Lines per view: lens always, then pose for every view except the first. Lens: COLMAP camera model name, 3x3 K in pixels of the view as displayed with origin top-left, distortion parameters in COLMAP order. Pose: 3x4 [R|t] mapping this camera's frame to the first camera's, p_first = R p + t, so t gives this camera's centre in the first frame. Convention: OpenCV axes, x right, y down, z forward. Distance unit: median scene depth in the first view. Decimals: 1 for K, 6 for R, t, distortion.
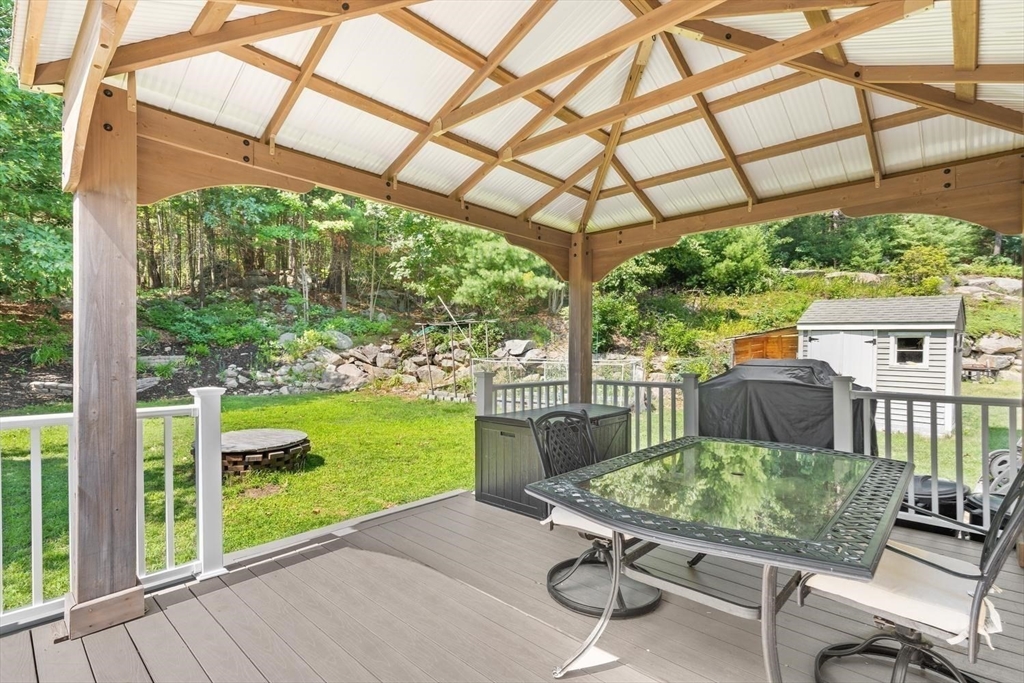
lens RADIAL K [[477.5, 0, 505.2], [0, 477.5, 350.9], [0, 0, 1]] dist [-0.004018, -0.000708]
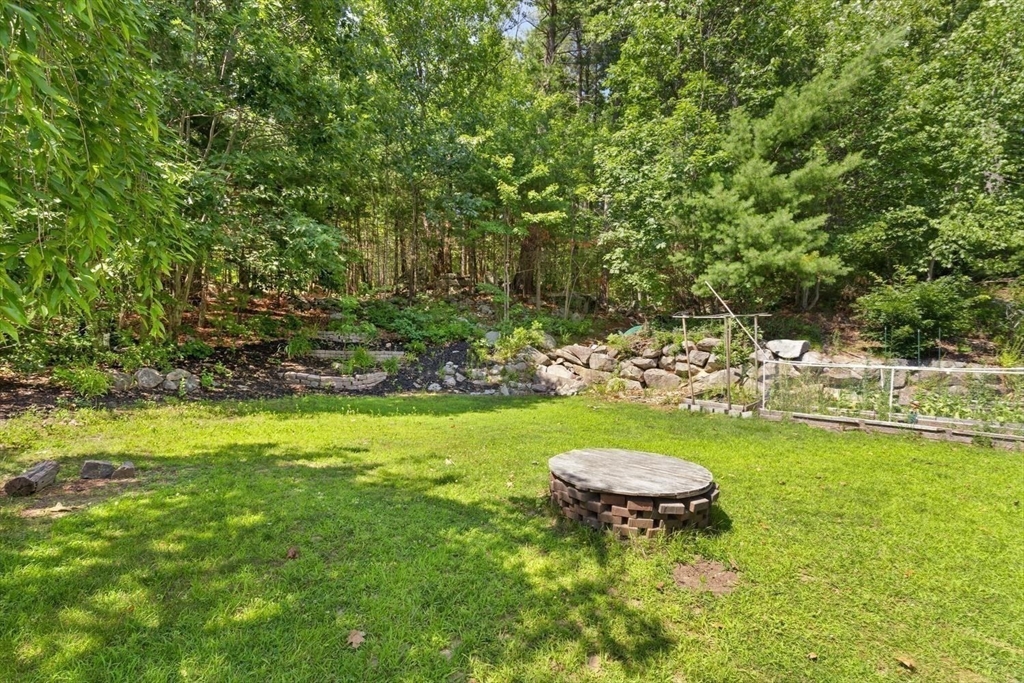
lens RADIAL K [[477.5, 0, 520.4], [0, 477.5, 332.3], [0, 0, 1]] dist [-0.004018, -0.000708]
pose [[0.957192, 0.008697, -0.289324, -0.144072], [-0.023720, 0.998544, -0.048456, 0.011492], [0.288481, 0.053244, 0.956004, 0.101898]]
